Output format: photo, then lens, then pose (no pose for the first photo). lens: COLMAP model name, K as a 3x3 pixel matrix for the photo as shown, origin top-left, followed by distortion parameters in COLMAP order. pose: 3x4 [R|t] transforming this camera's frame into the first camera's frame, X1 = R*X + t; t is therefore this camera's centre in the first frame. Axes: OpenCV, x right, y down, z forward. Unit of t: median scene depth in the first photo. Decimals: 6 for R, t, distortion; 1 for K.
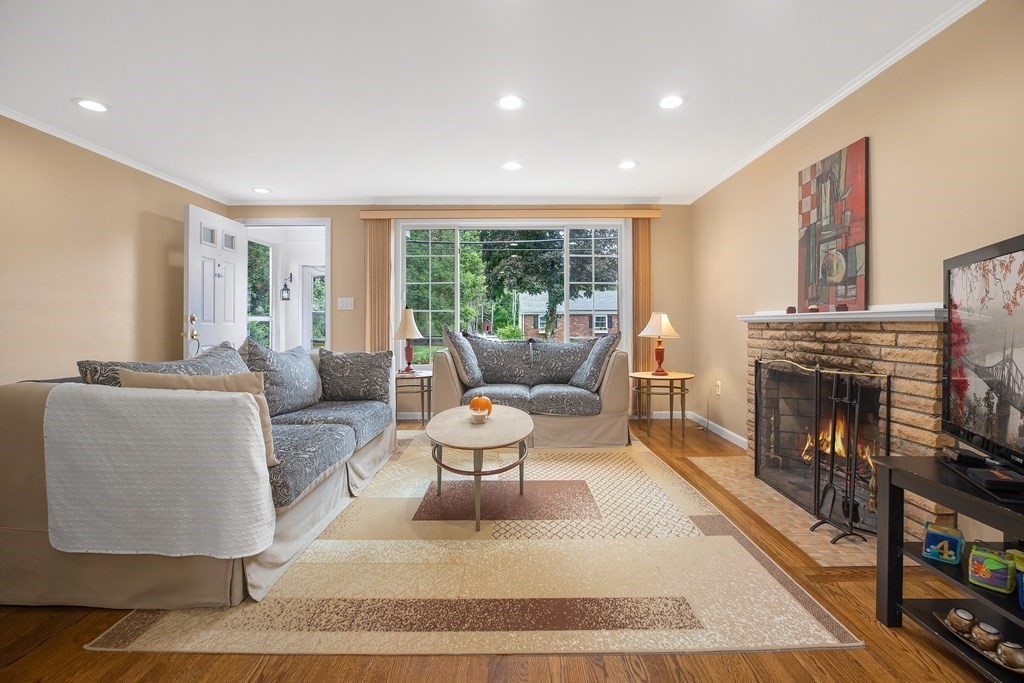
lens RADIAL K [[486.1, 0, 515.5], [0, 486.1, 331.0], [0, 0, 1]] dist [-0.006003, -0.000082]
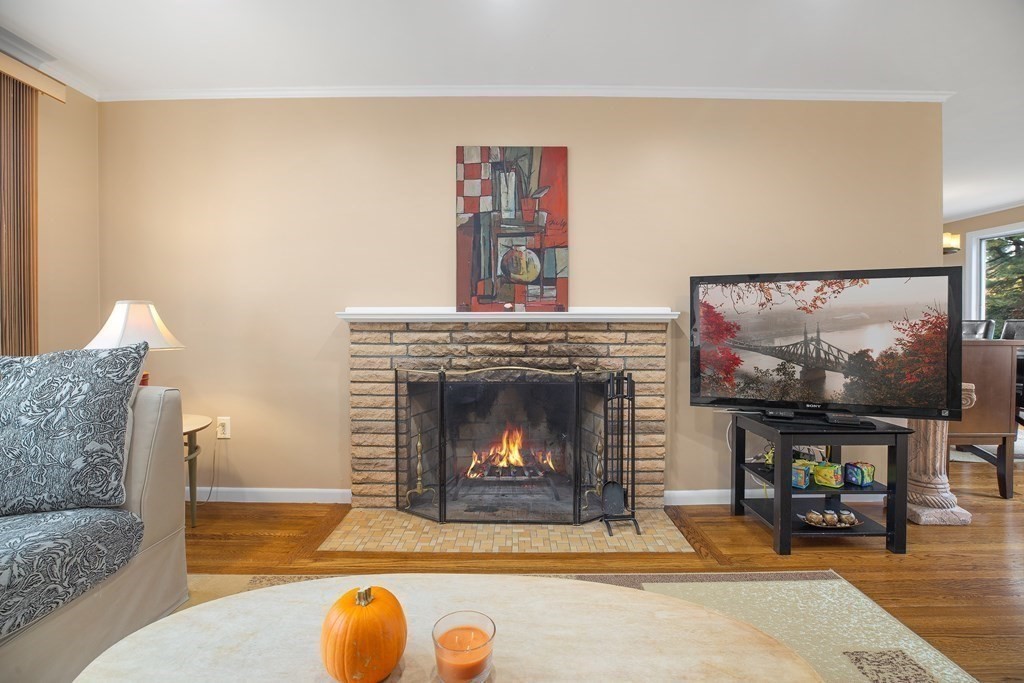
lens RADIAL K [[471.5, 0, 514.4], [0, 471.5, 338.6], [0, 0, 1]] dist [-0.033982, 0.008193]
pose [[-0.001484, -0.022994, 0.999735, -0.283332], [0.014143, 0.999635, 0.023012, -0.008311], [-0.999899, 0.014174, -0.001158, 1.041670]]
